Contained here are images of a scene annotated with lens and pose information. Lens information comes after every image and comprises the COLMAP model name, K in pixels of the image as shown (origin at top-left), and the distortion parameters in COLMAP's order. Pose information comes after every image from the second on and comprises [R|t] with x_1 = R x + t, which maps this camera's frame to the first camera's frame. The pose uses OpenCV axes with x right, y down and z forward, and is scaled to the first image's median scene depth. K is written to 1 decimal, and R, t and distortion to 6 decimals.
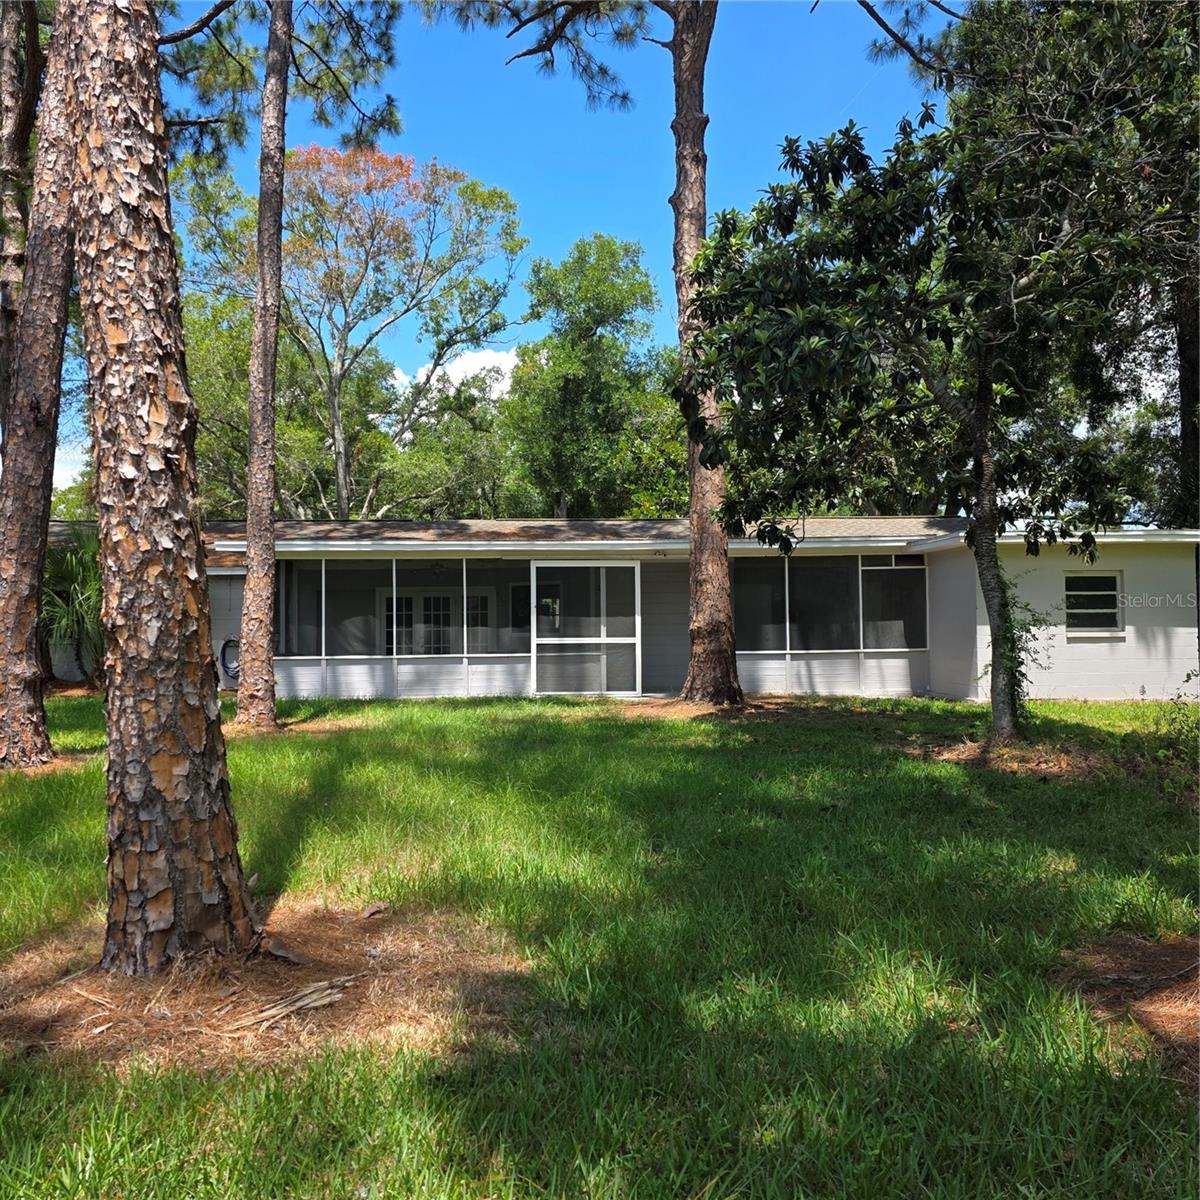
lens RADIAL K [[1098.7, 0, 600.0], [0, 1098.7, 600.0], [0, 0, 1]] dist [0.004052, 0.017252]
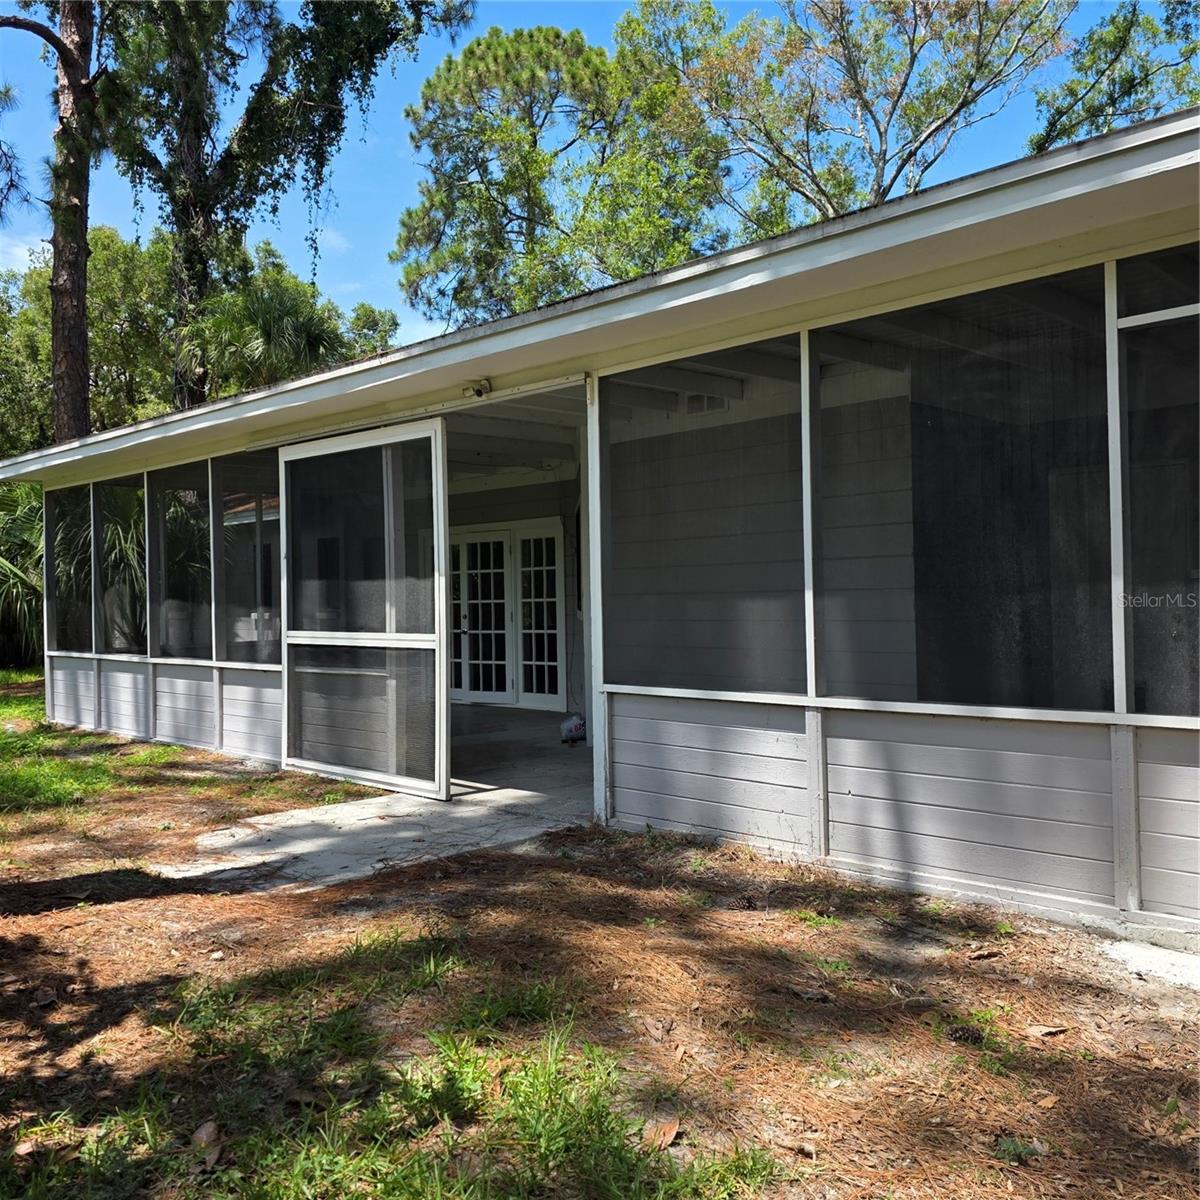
lens RADIAL K [[1098.7, 0, 600.0], [0, 1098.7, 600.0], [0, 0, 1]] dist [0.004052, 0.017252]
pose [[0.662656, -0.000690, -0.748924, 0.335801], [0.026967, 0.999373, 0.022940, 0.016348], [0.748438, -0.035398, 0.662259, 0.802736]]
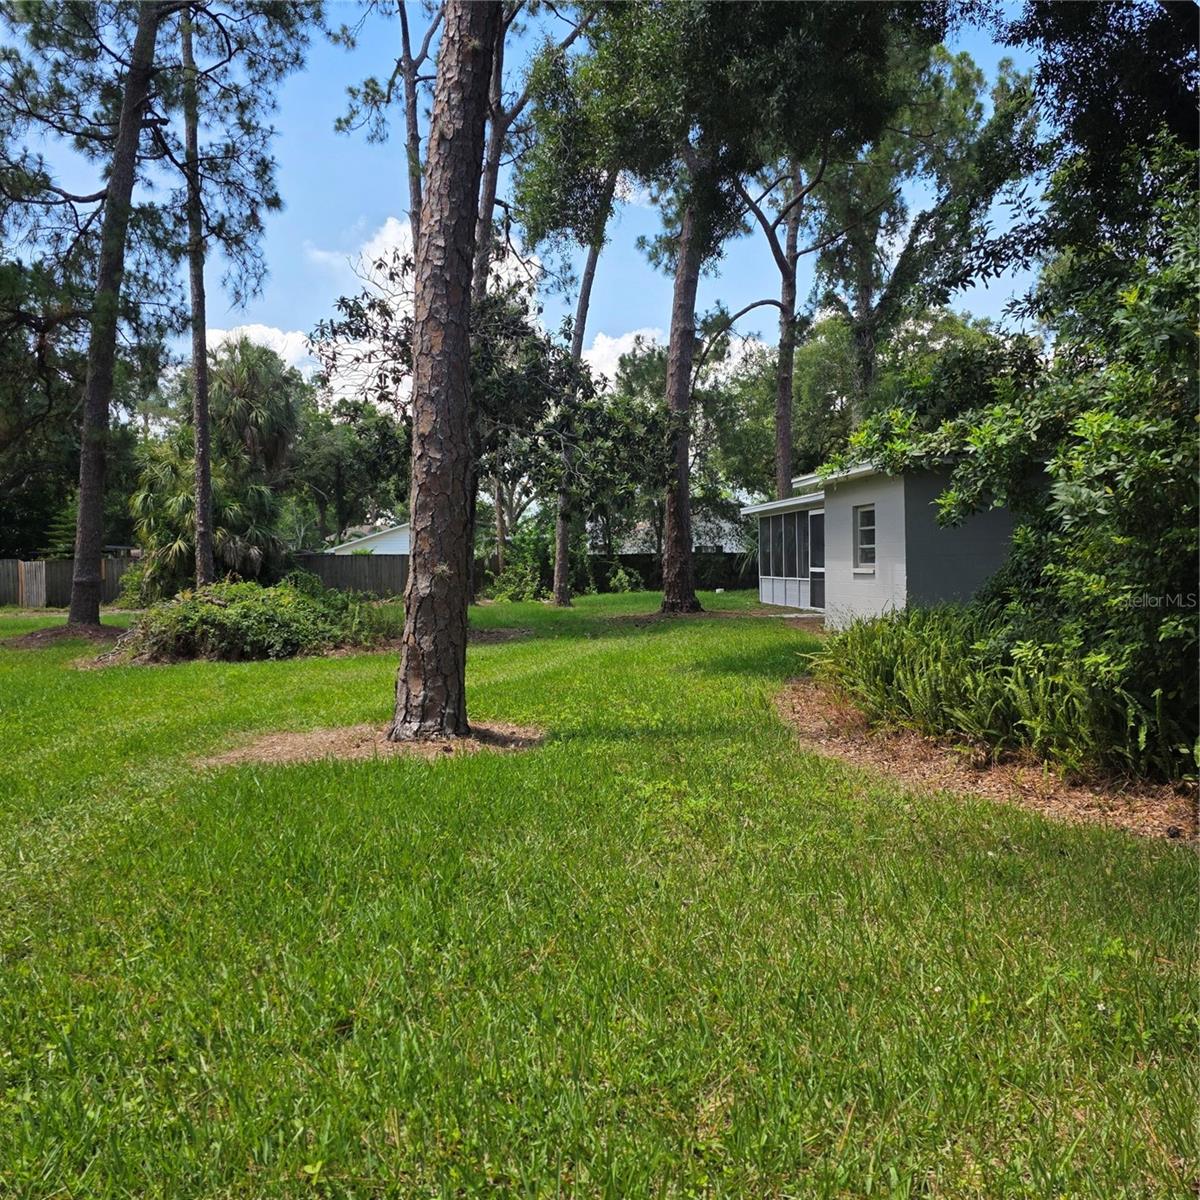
lens RADIAL K [[1098.7, 0, 600.0], [0, 1098.7, 600.0], [0, 0, 1]] dist [0.004052, 0.017252]
pose [[0.030226, 0.038865, -0.998787, 1.294818], [0.043361, 0.998252, 0.040156, 0.008674], [0.998602, -0.044523, 0.028488, 0.689691]]
